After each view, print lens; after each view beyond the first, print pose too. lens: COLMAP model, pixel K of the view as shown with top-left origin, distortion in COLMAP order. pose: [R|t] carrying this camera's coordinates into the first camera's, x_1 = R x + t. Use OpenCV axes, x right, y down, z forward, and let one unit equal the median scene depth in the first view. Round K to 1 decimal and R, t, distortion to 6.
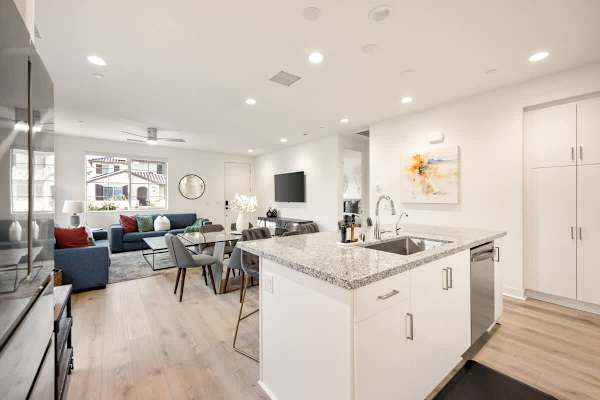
lens RADIAL K [[246.0, 0, 301.1], [0, 246.0, 196.0], [0, 0, 1]] dist [0.012493, 0.000165]
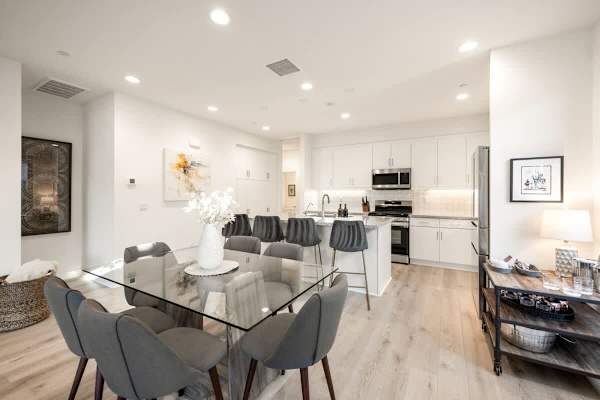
lens RADIAL K [[246.0, 0, 301.1], [0, 246.0, 196.0], [0, 0, 1]] dist [0.012493, 0.000165]
pose [[-0.368925, -0.009126, 0.929414, -1.110677], [-0.005271, 0.999956, 0.007727, -0.001833], [-0.929444, -0.002048, -0.368957, 1.494299]]
